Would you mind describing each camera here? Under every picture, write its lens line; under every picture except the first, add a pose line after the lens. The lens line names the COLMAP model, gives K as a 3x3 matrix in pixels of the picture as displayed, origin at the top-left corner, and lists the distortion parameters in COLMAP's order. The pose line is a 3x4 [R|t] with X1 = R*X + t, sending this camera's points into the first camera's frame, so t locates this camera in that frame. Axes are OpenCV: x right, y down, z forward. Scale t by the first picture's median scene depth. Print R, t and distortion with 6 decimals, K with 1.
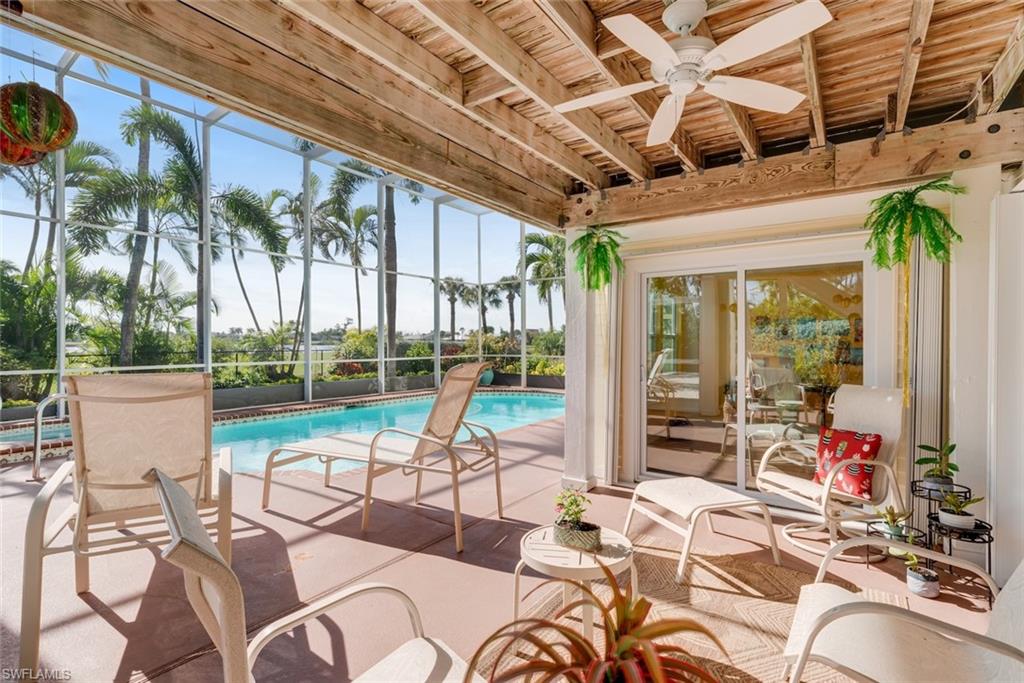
lens RADIAL K [[475.9, 0, 517.2], [0, 475.9, 344.7], [0, 0, 1]] dist [0.001991, 0.000317]
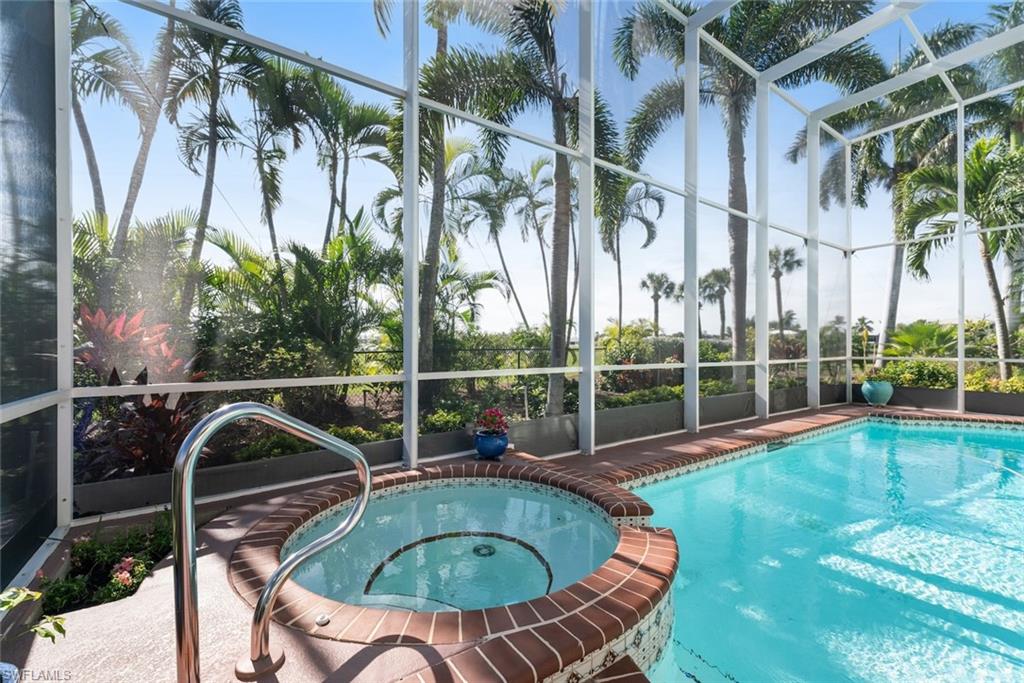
lens RADIAL K [[446.5, 0, 509.2], [0, 446.5, 344.5], [0, 0, 1]] dist [0.000070, -0.000010]
pose [[0.943572, -0.001713, -0.331163, -0.293202], [-0.000654, 0.999975, -0.007036, 0.007438], [0.331167, 0.006855, 0.943547, 0.239413]]
